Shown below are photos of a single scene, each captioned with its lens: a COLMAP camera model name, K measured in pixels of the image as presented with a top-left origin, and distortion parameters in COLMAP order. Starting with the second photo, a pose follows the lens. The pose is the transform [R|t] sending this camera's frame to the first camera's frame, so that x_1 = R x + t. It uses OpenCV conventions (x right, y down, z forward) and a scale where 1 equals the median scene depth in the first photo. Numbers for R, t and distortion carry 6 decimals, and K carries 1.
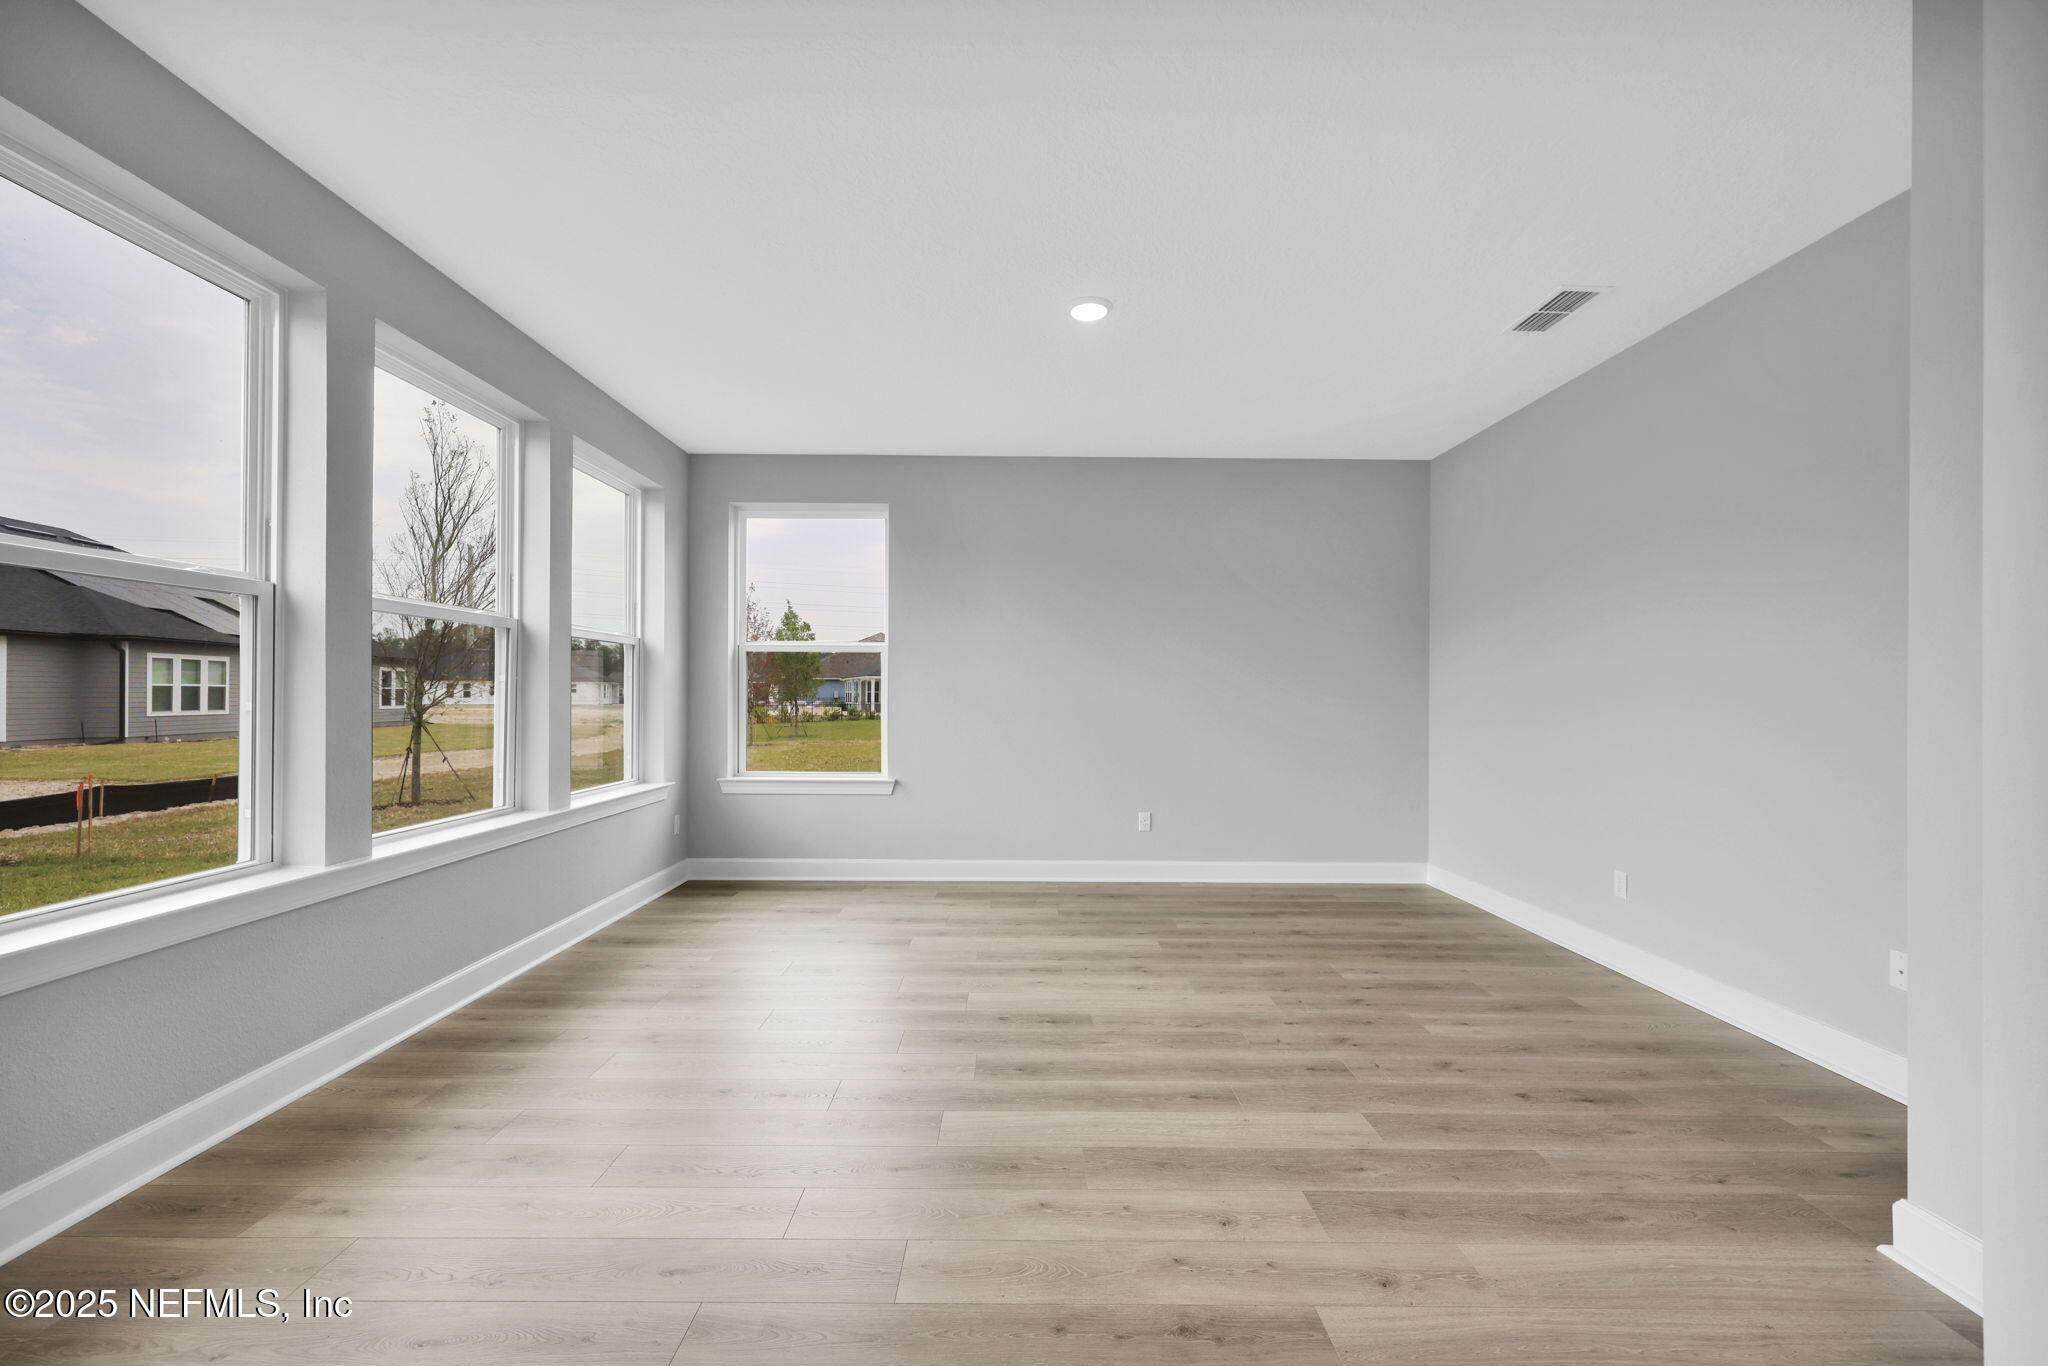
lens RADIAL K [[844.2, 0, 1016.0], [0, 844.2, 693.6], [0, 0, 1]] dist [0.001443, 0.000228]
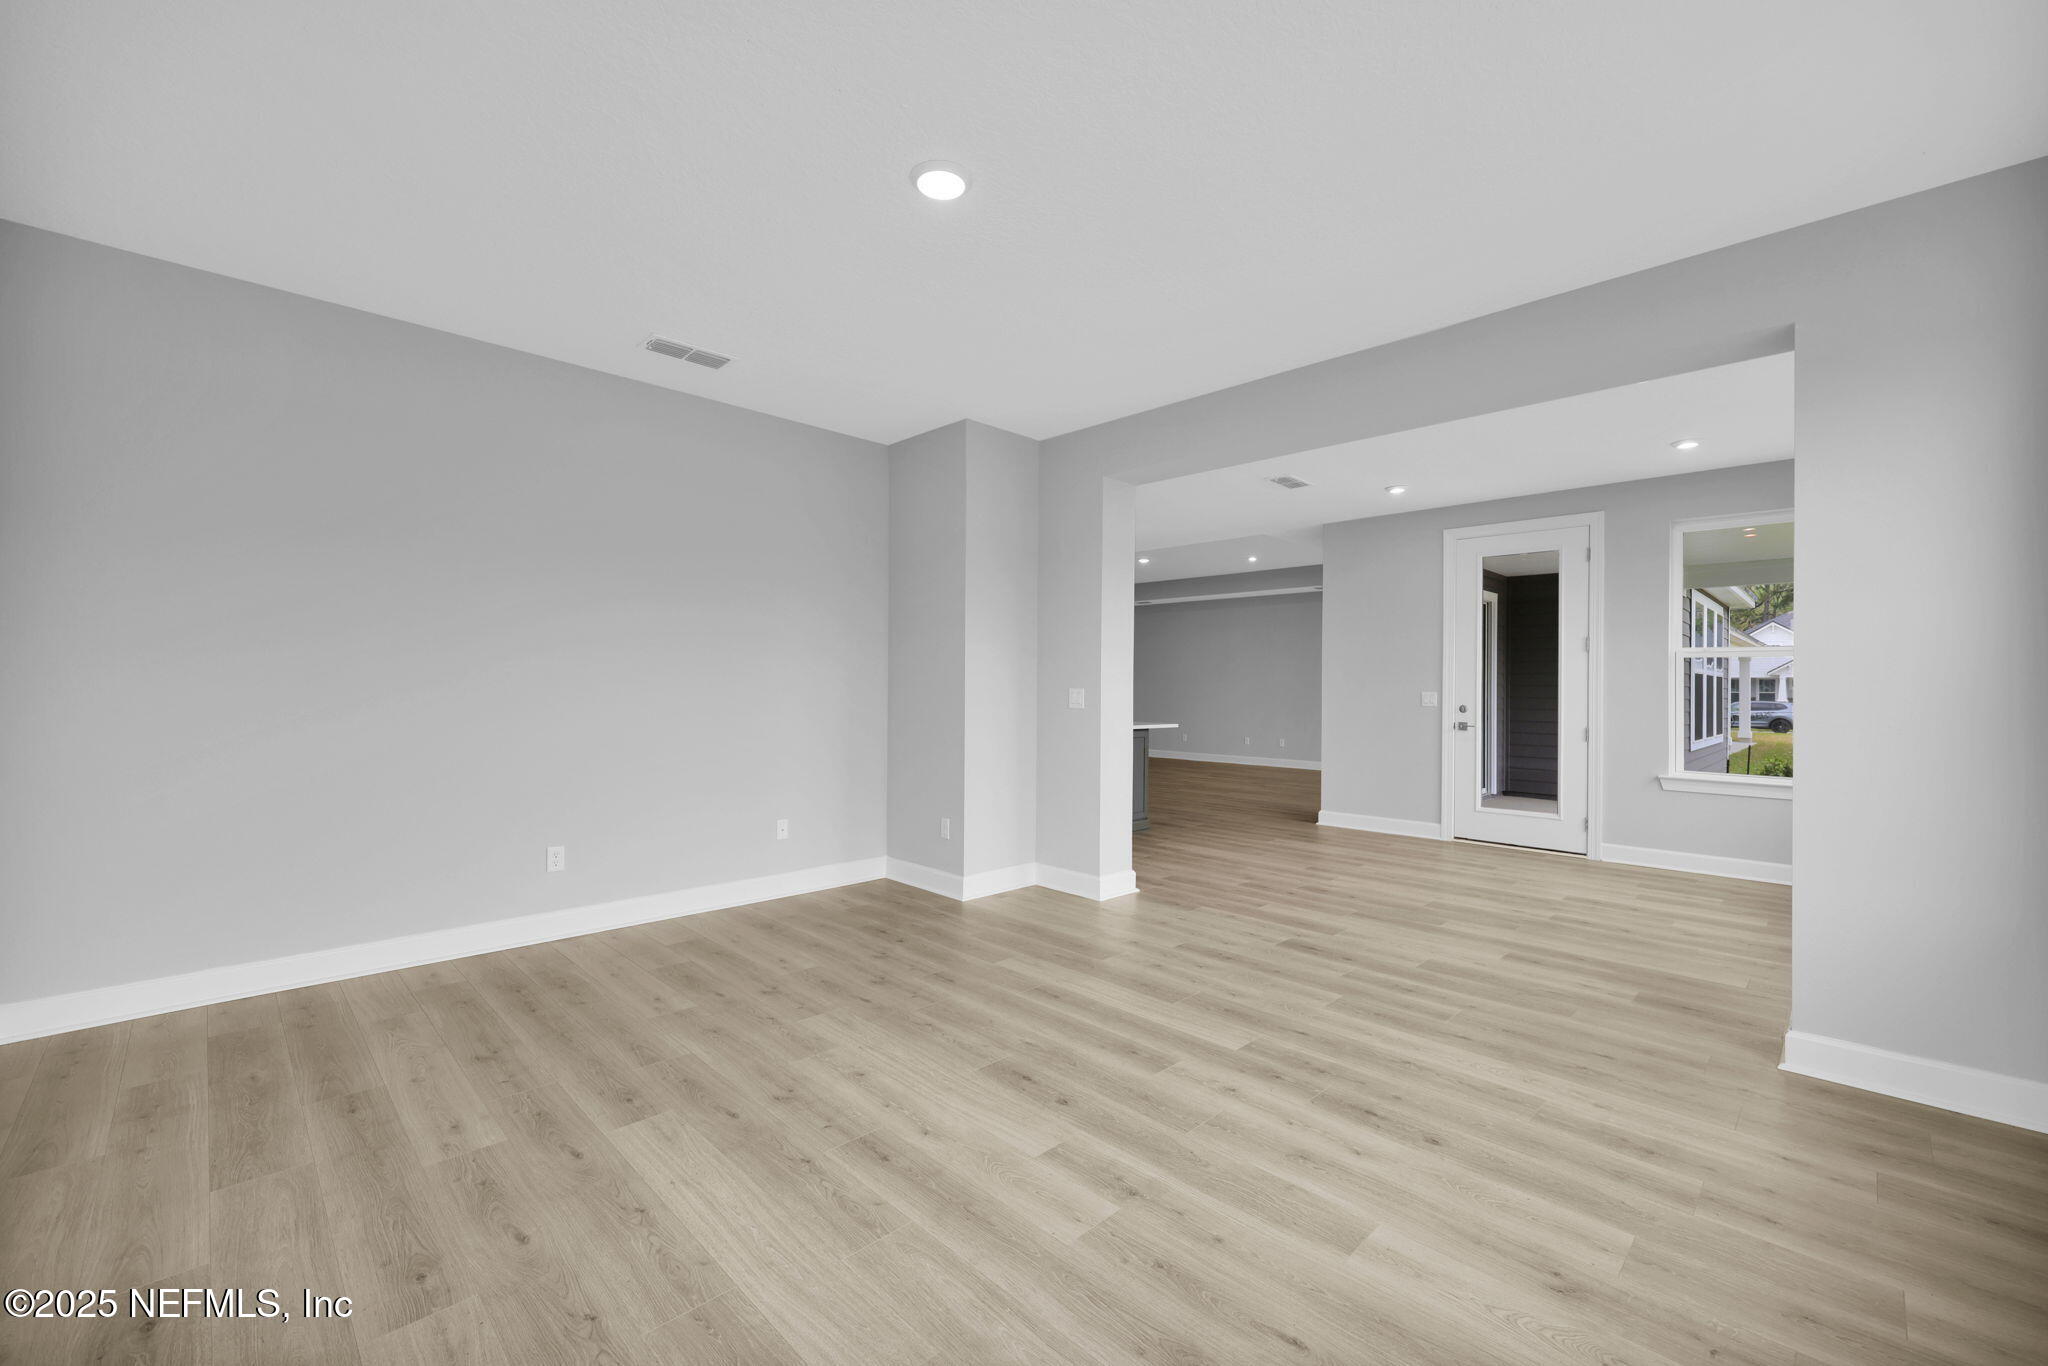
lens RADIAL K [[828.3, 0, 1024.0], [0, 828.3, 683.0], [0, 0, 1]] dist [0.002135, 0.000260]
pose [[-0.706983, -0.008336, 0.707181, -0.539021], [-0.014862, 0.999885, -0.003072, -0.004647], [-0.707074, -0.012682, -0.707026, 1.592917]]
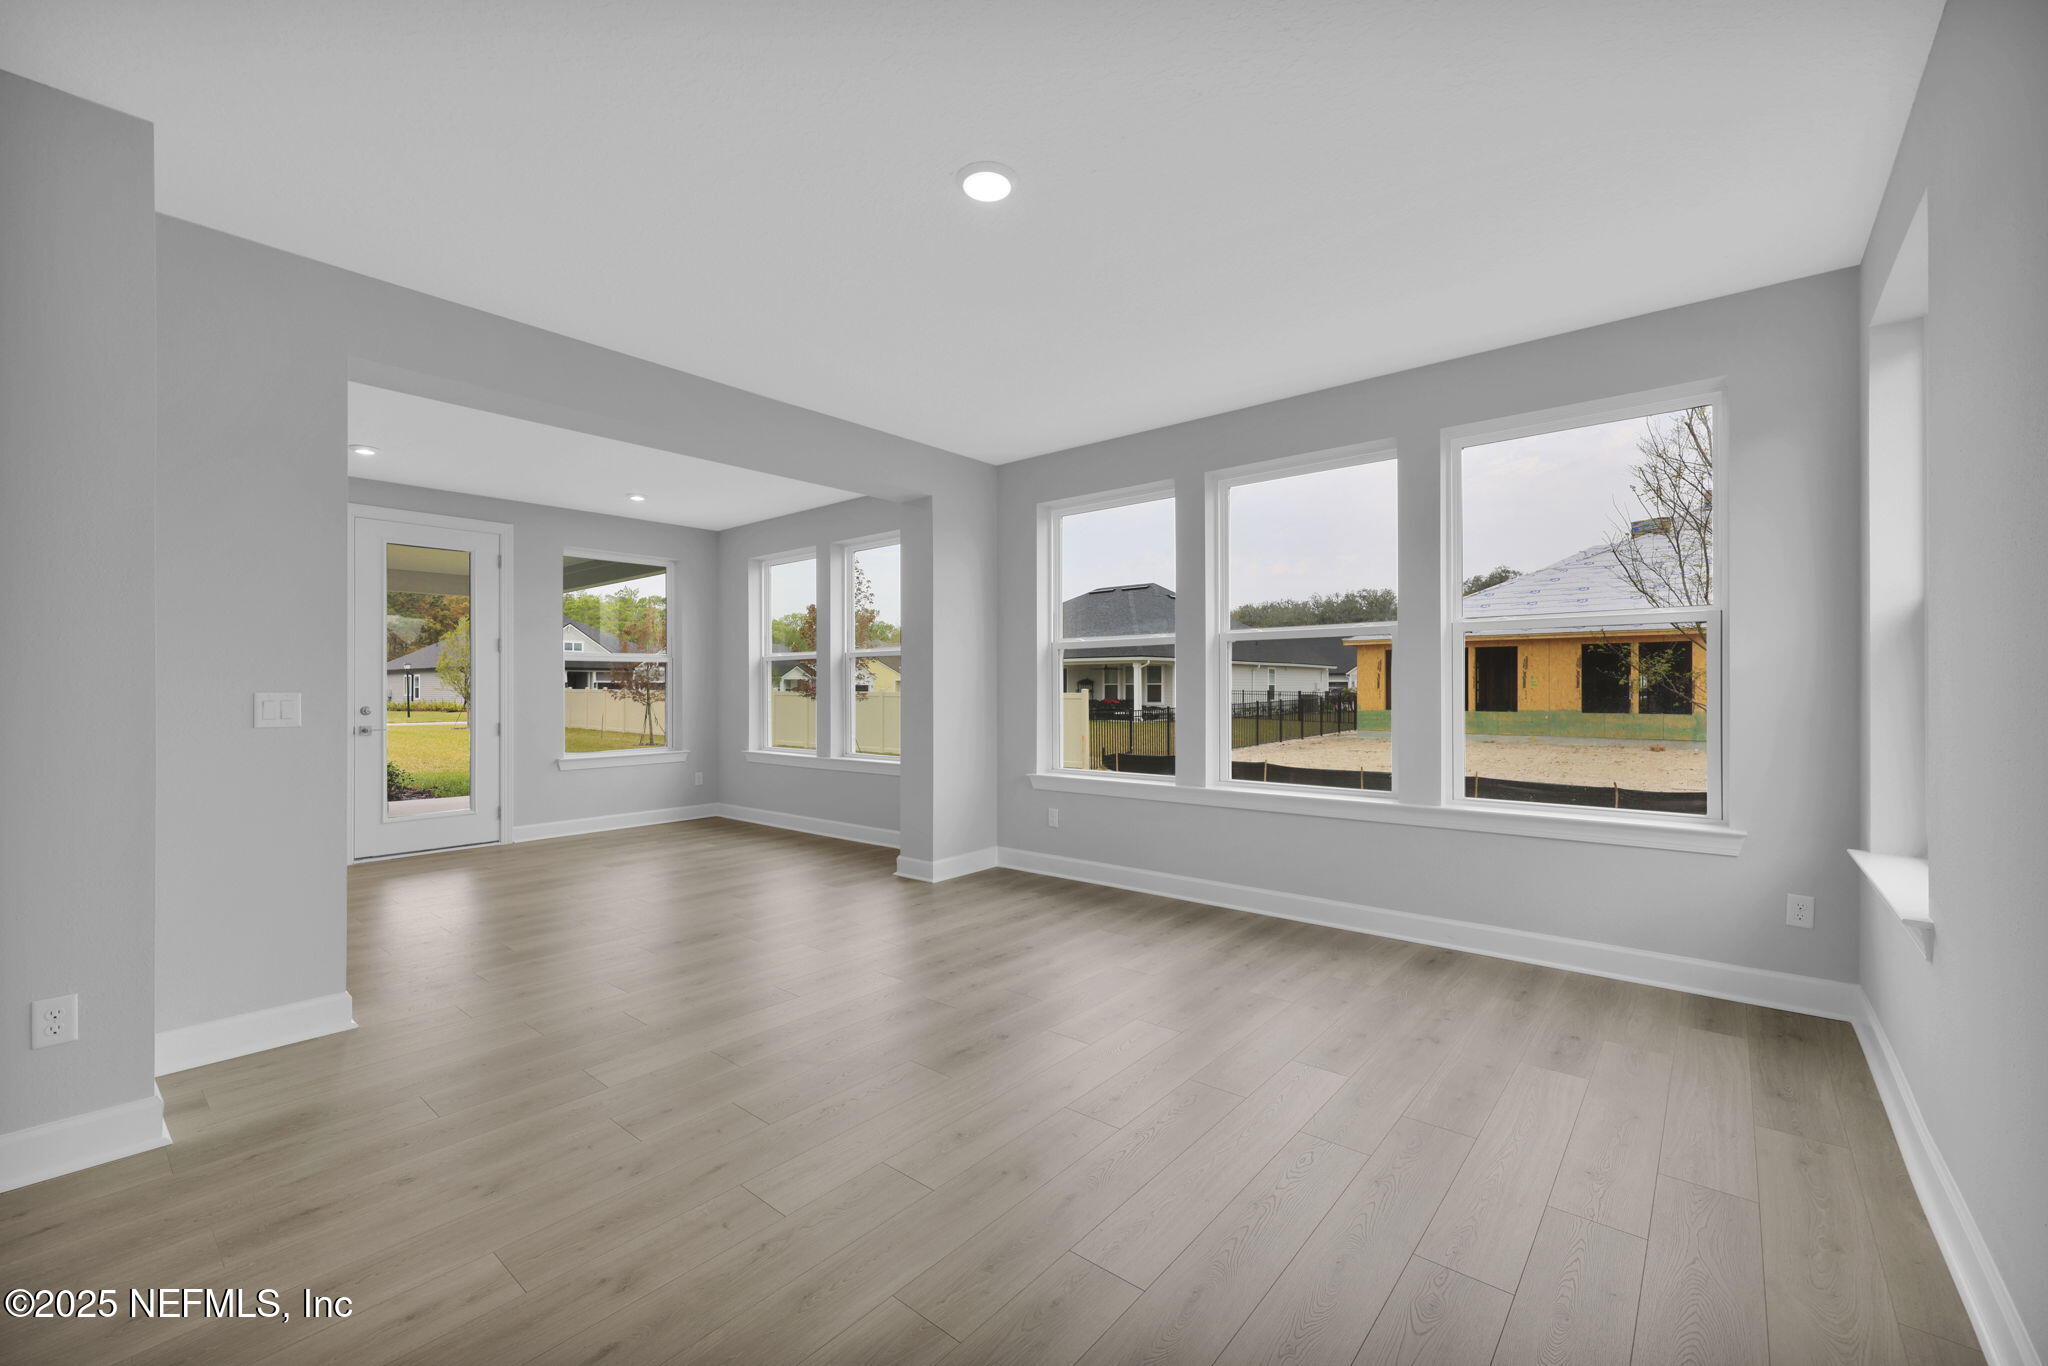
lens RADIAL K [[807.1, 0, 1013.7], [0, 807.1, 697.0], [0, 0, 1]] dist [-0.001664, -0.000226]
pose [[-0.644772, 0.001786, -0.764373, 0.663697], [-0.000066, 0.999997, 0.002393, 0.005230], [0.764375, 0.001594, -0.644770, 1.589031]]
